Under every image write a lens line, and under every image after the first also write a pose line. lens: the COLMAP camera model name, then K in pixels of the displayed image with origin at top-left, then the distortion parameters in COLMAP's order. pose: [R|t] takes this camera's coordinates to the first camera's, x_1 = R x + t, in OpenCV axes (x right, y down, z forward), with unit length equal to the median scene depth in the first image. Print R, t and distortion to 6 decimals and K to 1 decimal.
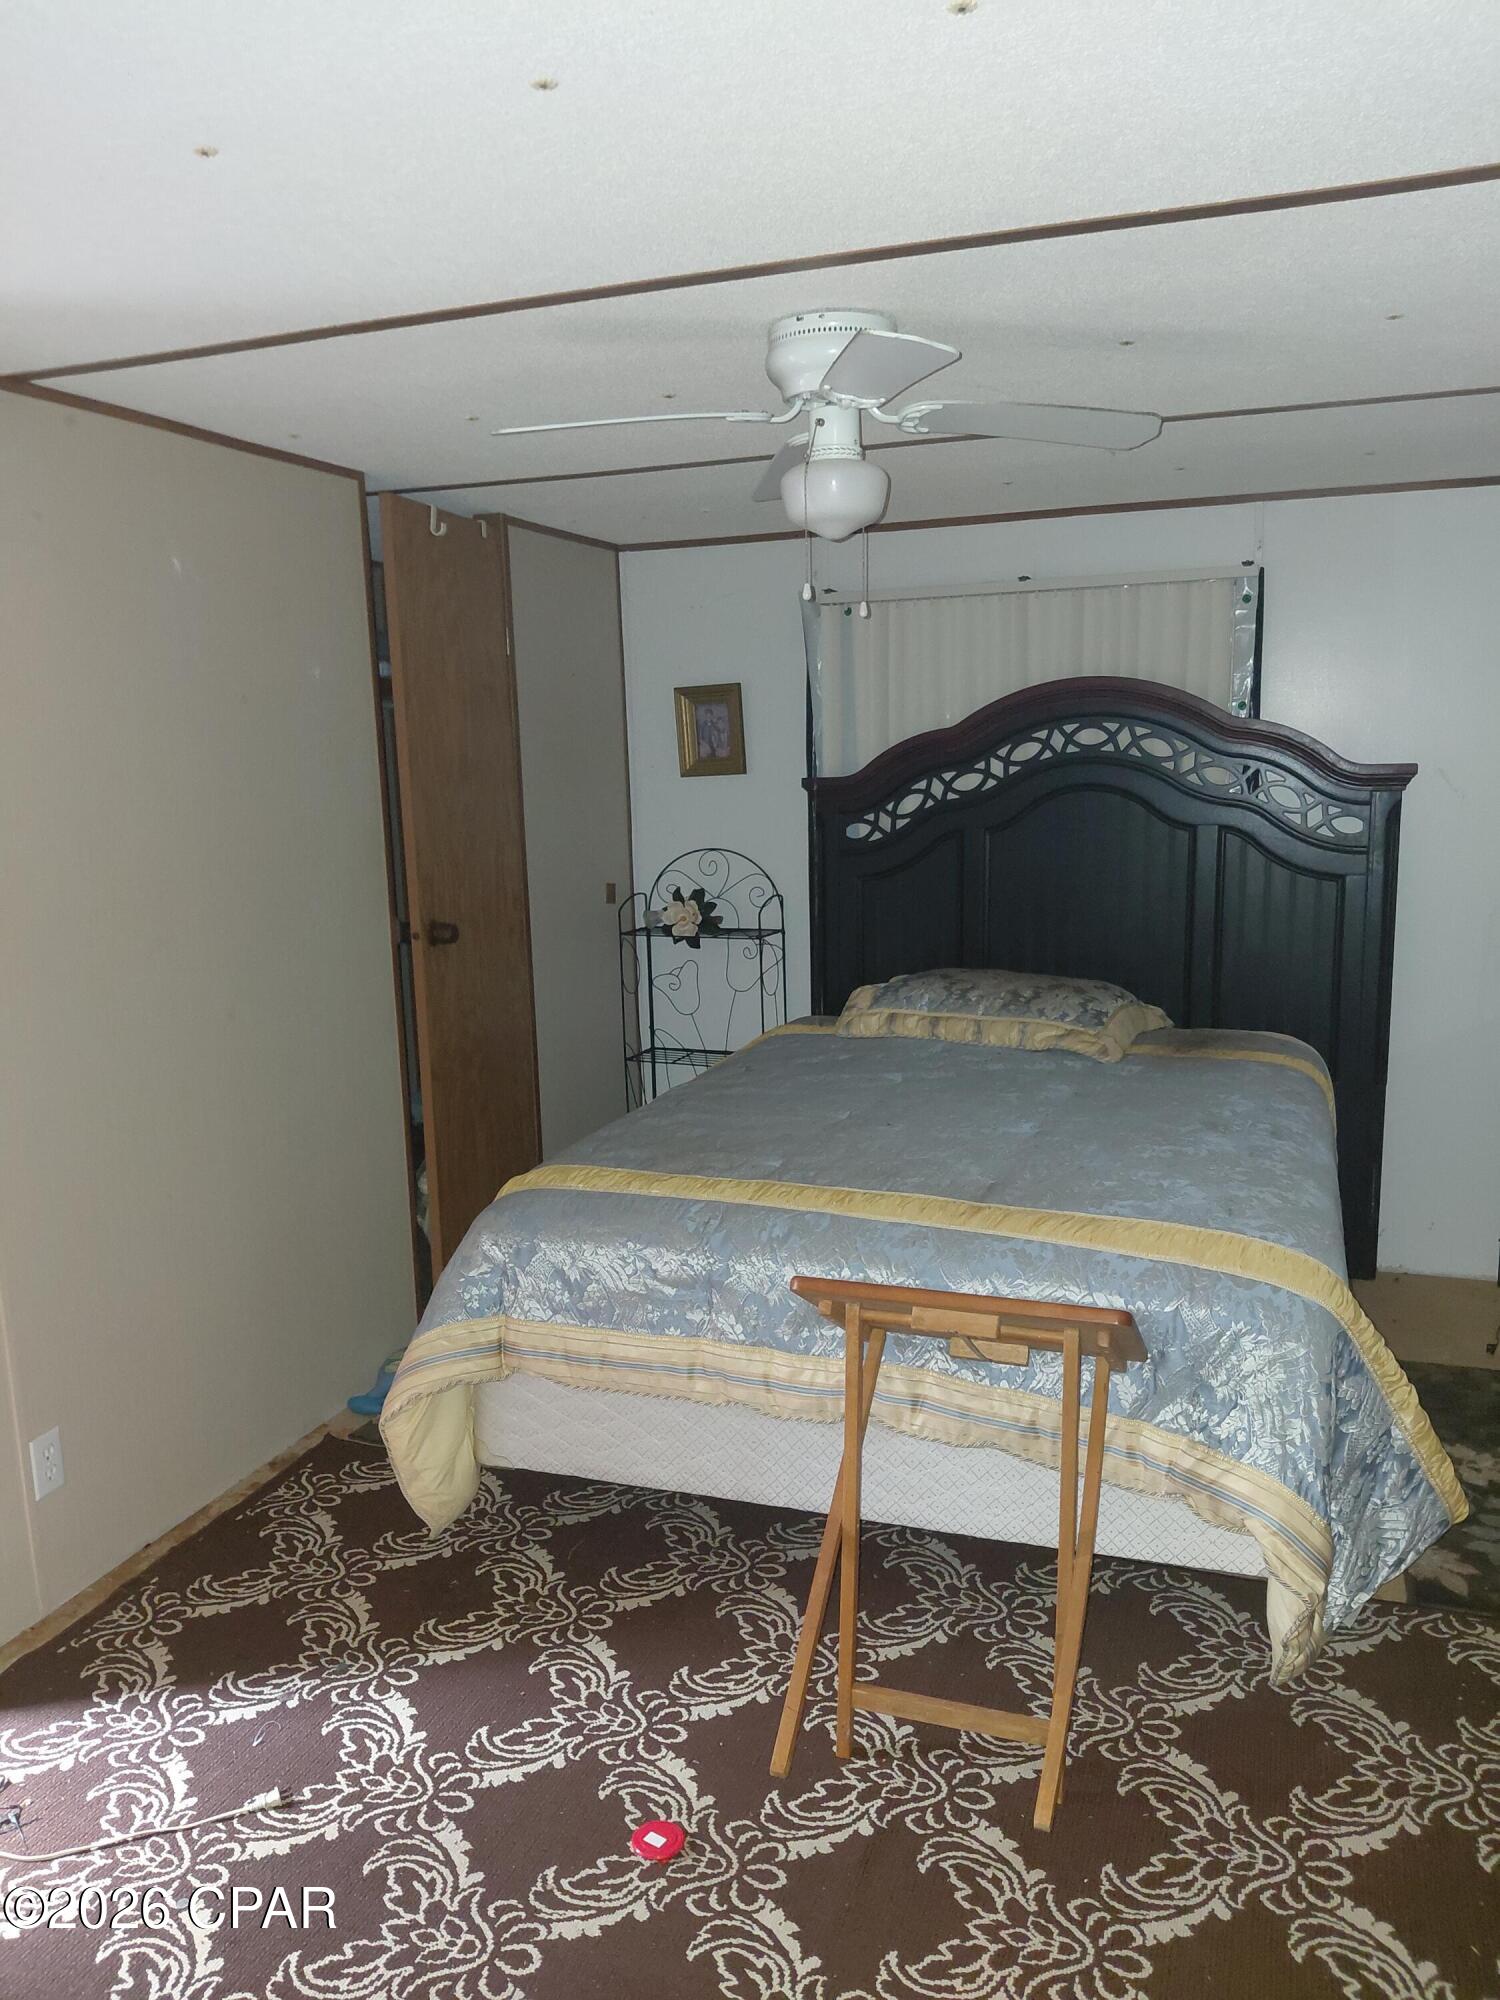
lens RADIAL K [[1458.8, 0, 750.0], [0, 1458.8, 1000.0], [0, 0, 1]] dist [0.101589, -0.272895]
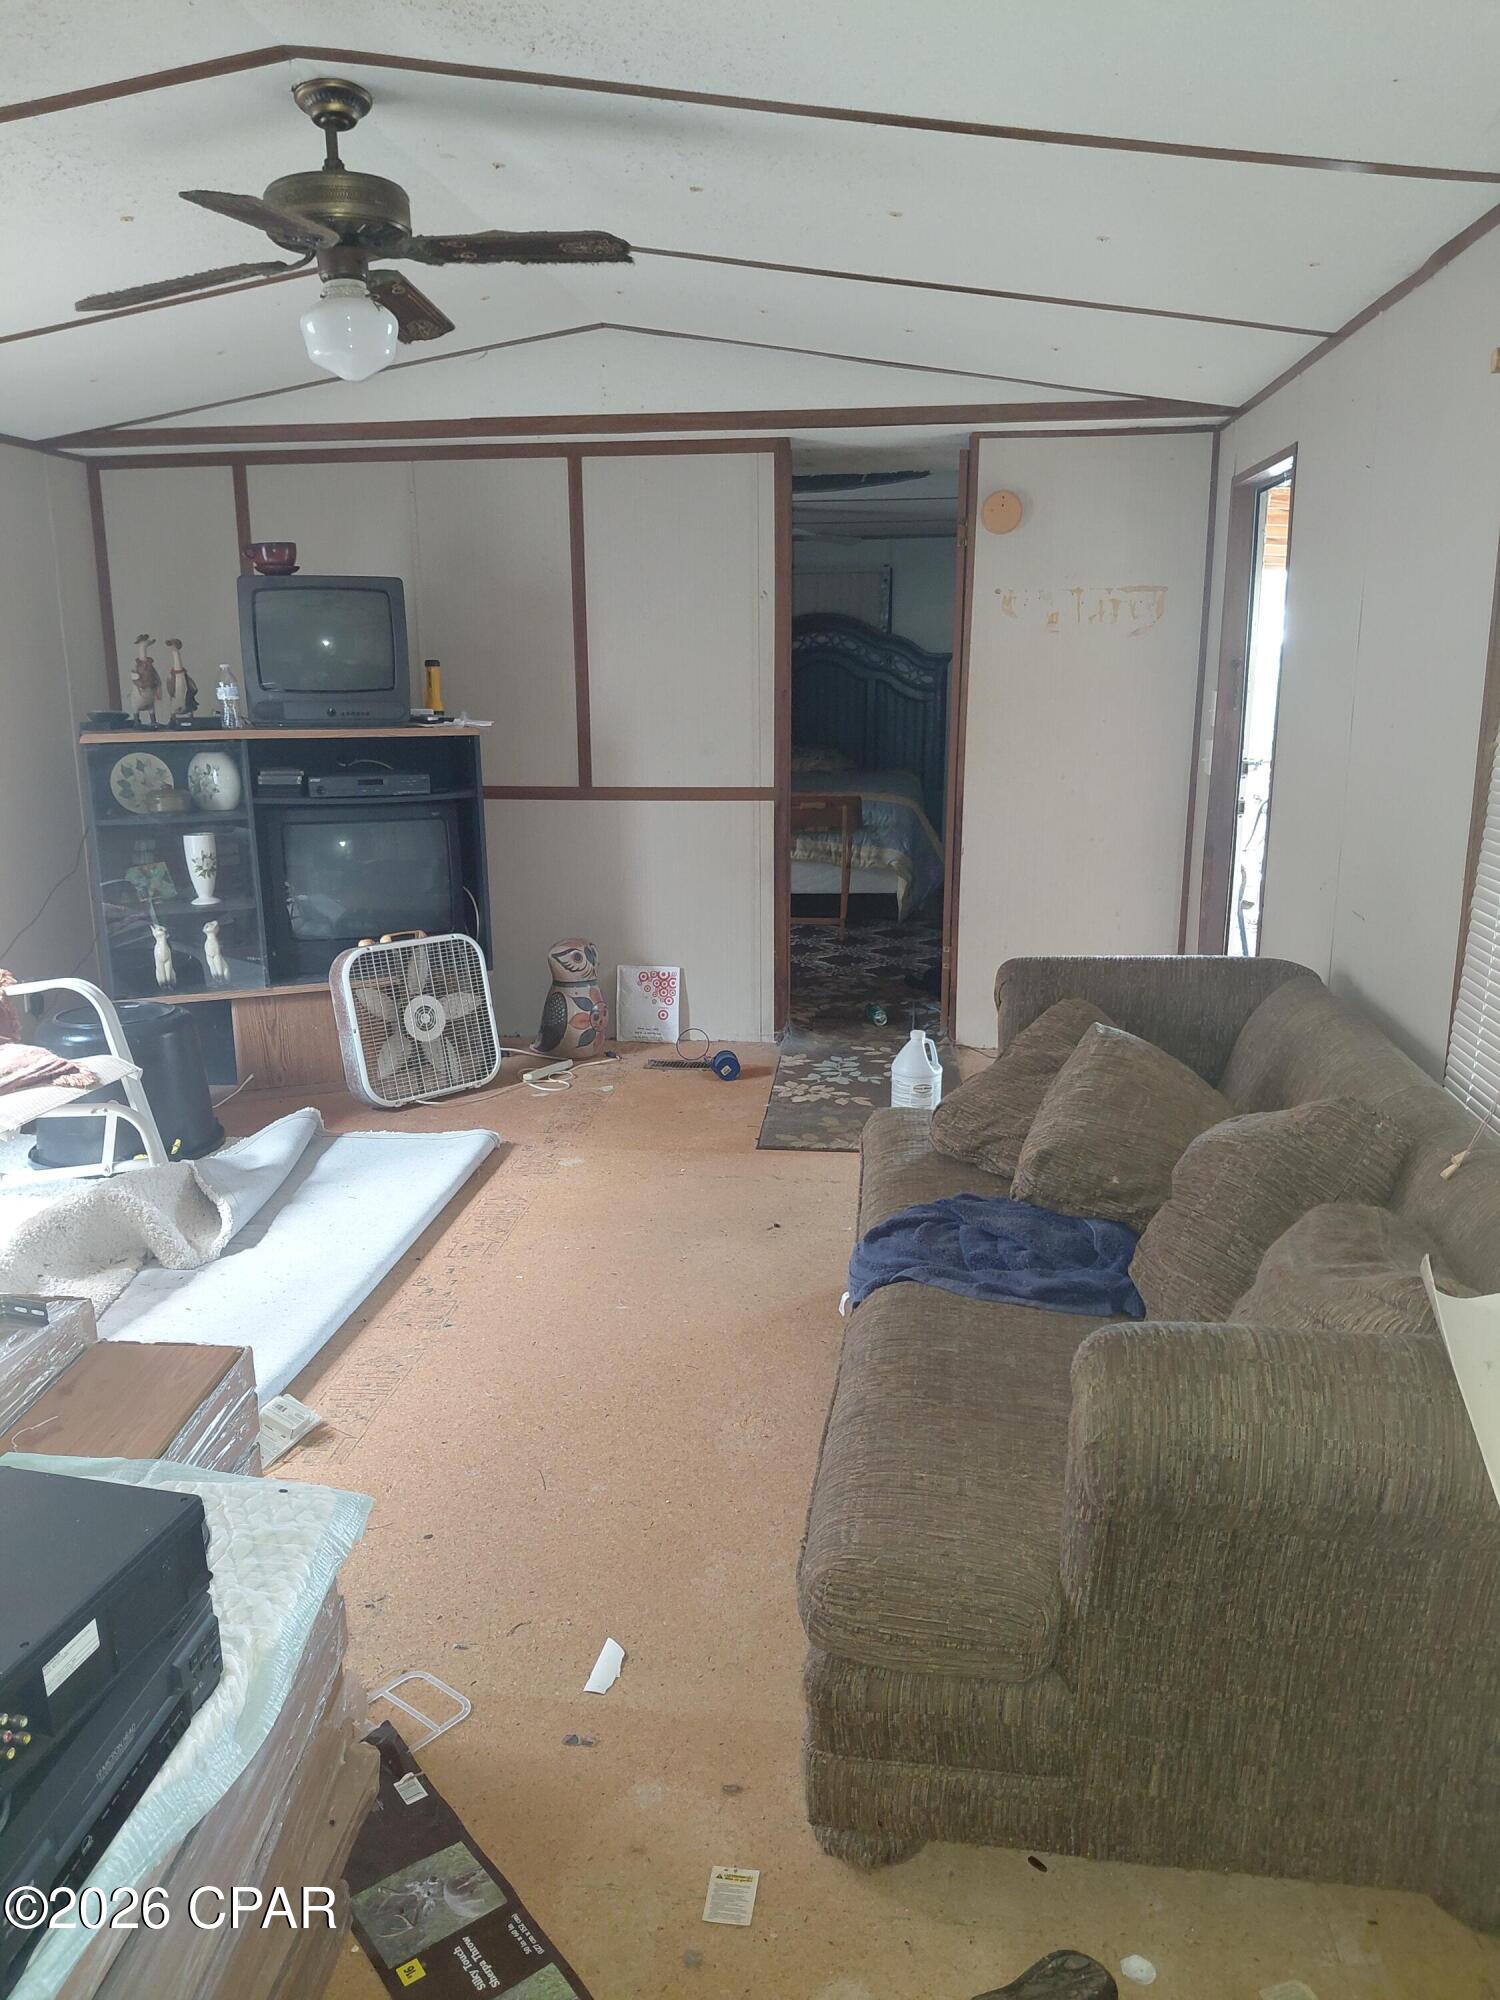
lens RADIAL K [[1458.8, 0, 750.0], [0, 1458.8, 1000.0], [0, 0, 1]] dist [0.101589, -0.272895]
pose [[0.973559, -0.044984, 0.223965, -0.420482], [0.023427, 0.994911, 0.097997, 0.155397], [-0.227233, -0.090159, 0.969658, -1.258405]]
